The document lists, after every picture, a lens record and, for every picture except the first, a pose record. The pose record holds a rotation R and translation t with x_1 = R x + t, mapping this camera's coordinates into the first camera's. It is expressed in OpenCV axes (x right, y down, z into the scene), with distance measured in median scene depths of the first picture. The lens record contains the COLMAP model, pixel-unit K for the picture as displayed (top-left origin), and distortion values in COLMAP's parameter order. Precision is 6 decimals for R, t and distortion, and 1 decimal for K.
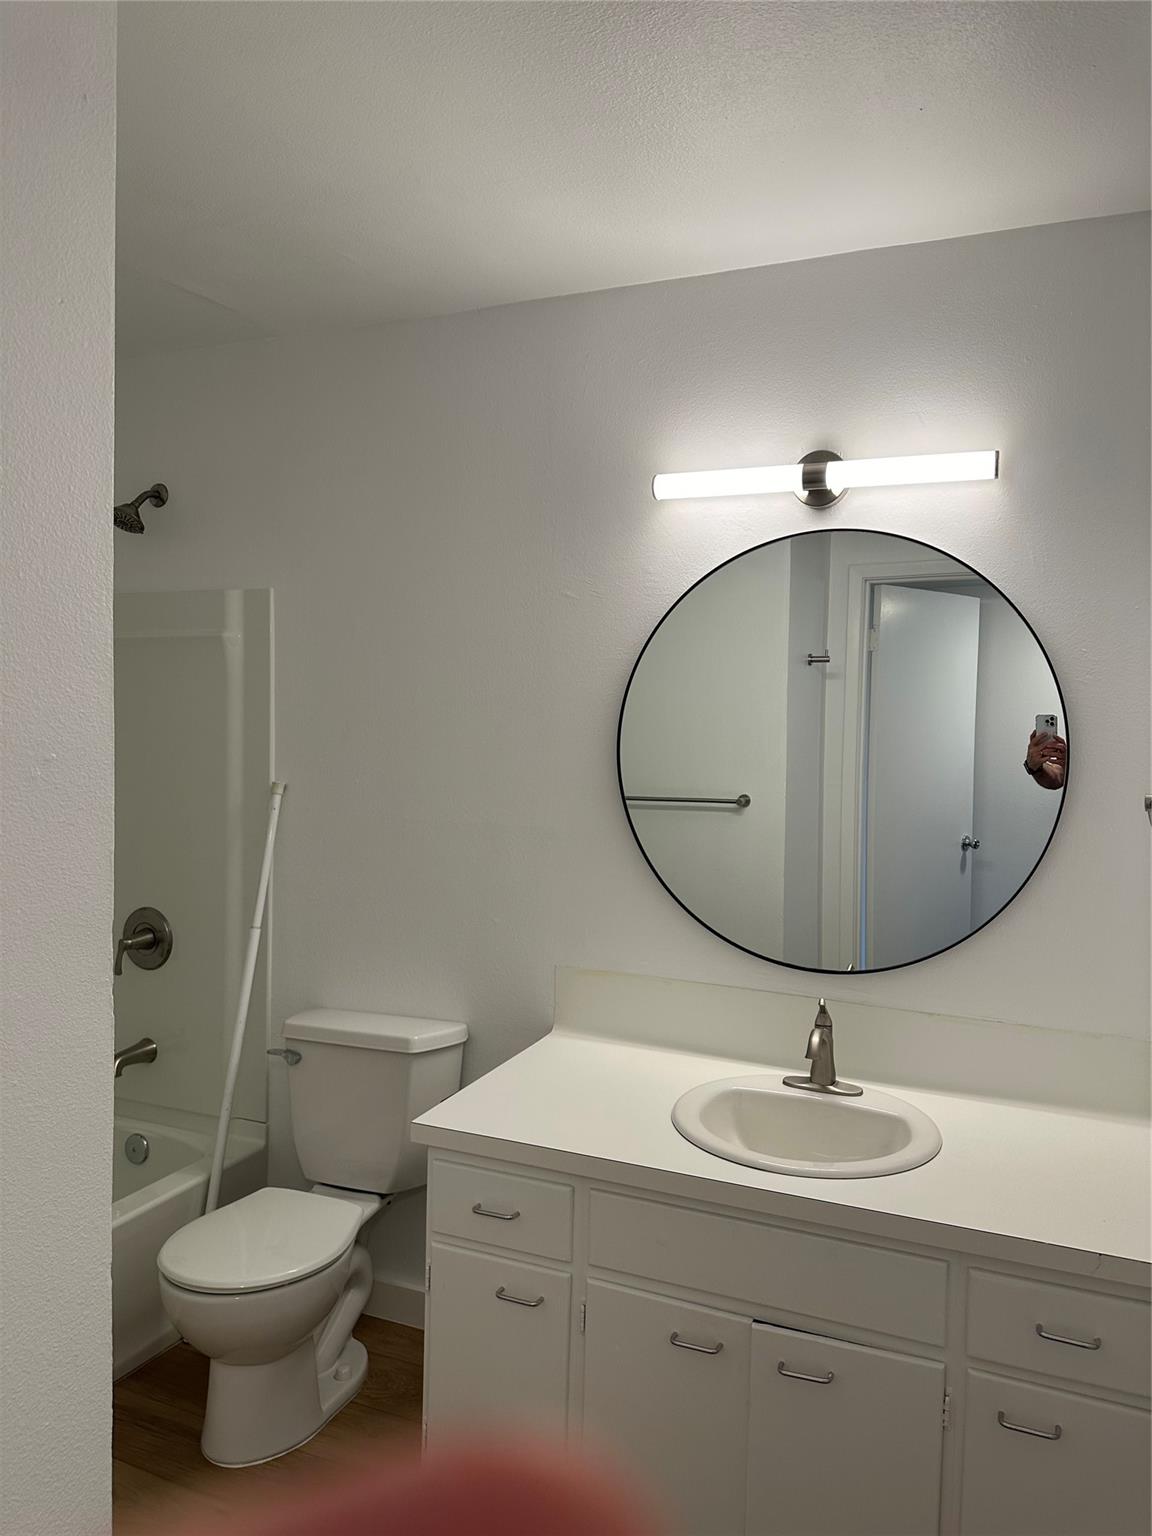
lens RADIAL K [[1089.7, 0, 573.6], [0, 1089.7, 769.1], [0, 0, 1]] dist [0.025846, -0.042914]
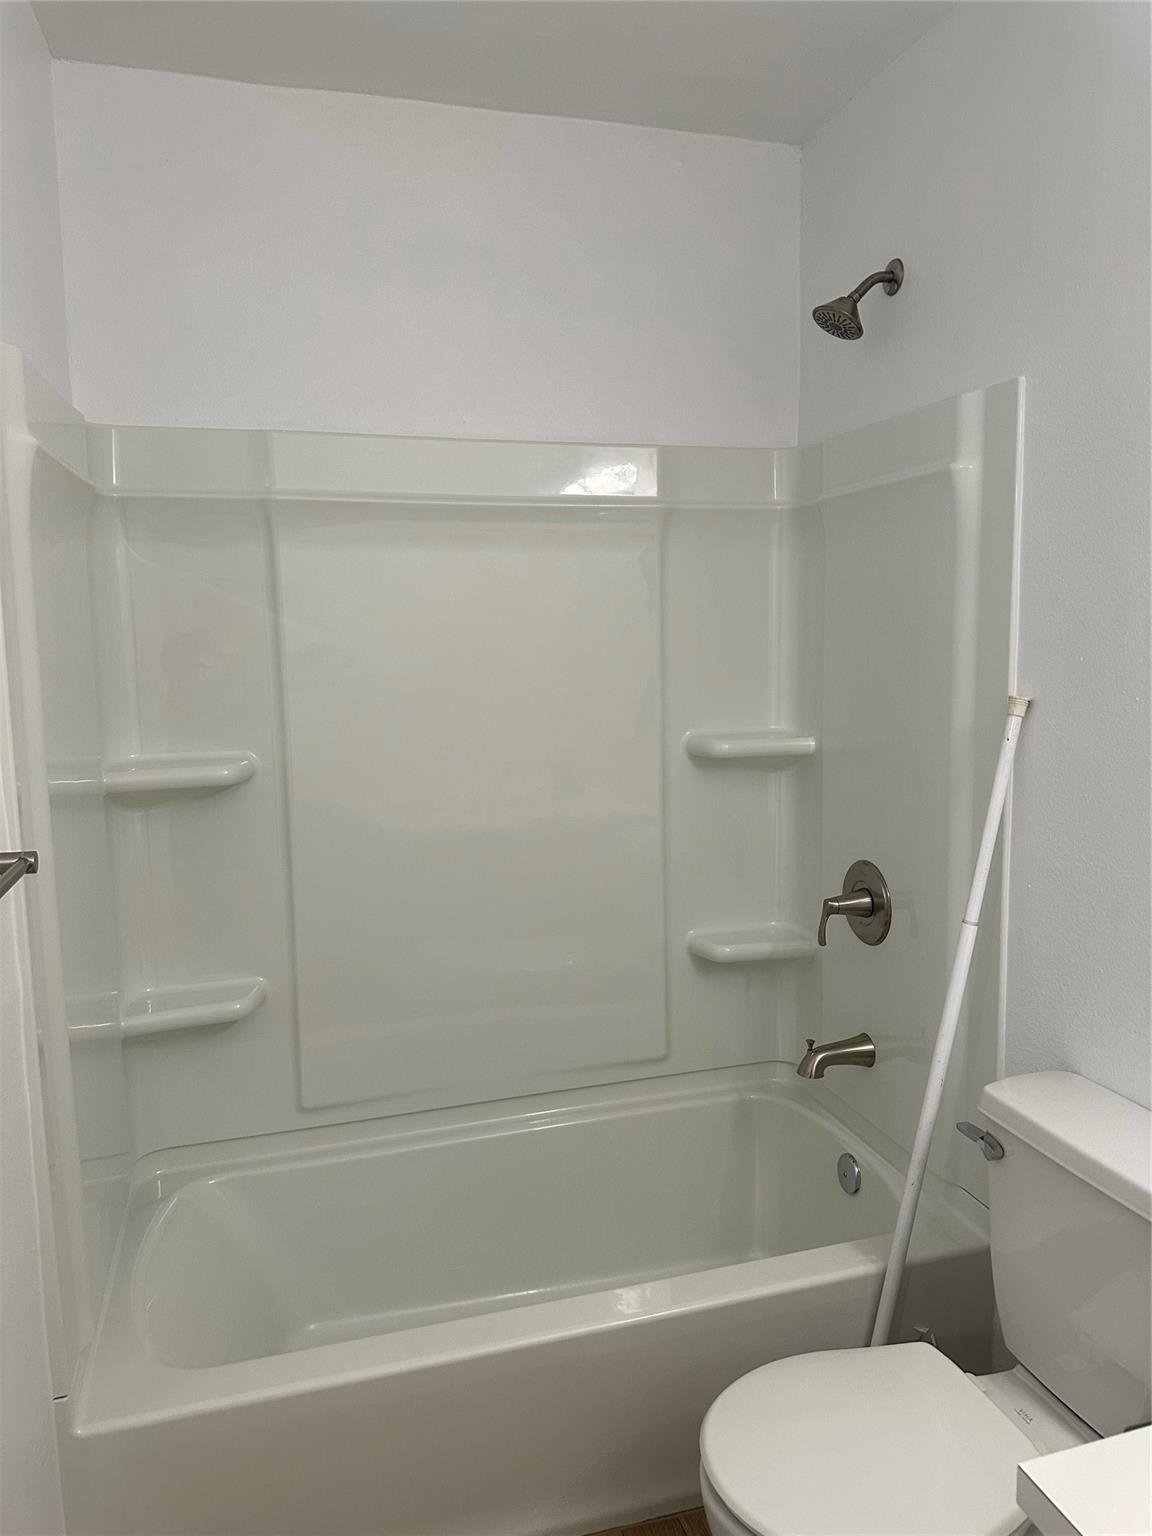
lens RADIAL K [[1089.7, 0, 578.2], [0, 1089.7, 766.2], [0, 0, 1]] dist [0.025846, -0.042914]
pose [[0.642853, 0.064965, -0.763230, 0.044013], [0.016163, 0.995025, 0.098308, -0.013082], [0.765819, -0.075534, 0.638605, 0.394207]]
